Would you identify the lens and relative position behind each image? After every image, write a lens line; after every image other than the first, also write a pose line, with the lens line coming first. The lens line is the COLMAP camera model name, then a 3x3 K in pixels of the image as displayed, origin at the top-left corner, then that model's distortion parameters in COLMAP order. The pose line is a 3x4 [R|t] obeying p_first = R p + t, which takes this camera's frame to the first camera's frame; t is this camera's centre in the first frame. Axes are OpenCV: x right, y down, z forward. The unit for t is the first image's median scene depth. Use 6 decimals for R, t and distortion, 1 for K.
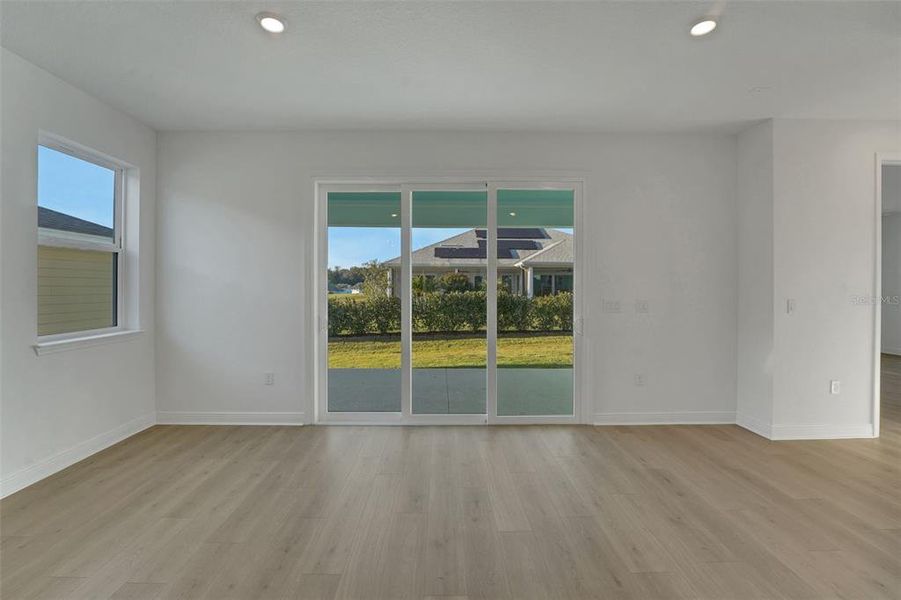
lens RADIAL K [[403.1, 0, 452.8], [0, 403.1, 283.3], [0, 0, 1]] dist [-0.015768, 0.000356]
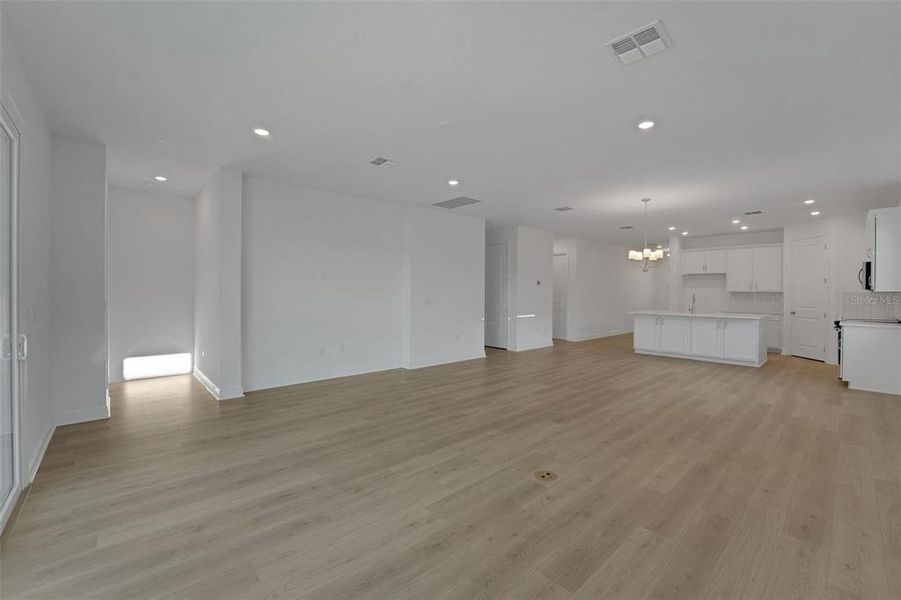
lens RADIAL K [[366.5, 0, 450.5], [0, 366.5, 300.0], [0, 0, 1]] dist [-0.017793, 0.000274]
pose [[-0.680154, -0.015542, 0.732905, -0.574616], [-0.015611, 0.999856, 0.006715, 0.014838], [-0.732903, -0.006874, -0.680298, 0.833912]]
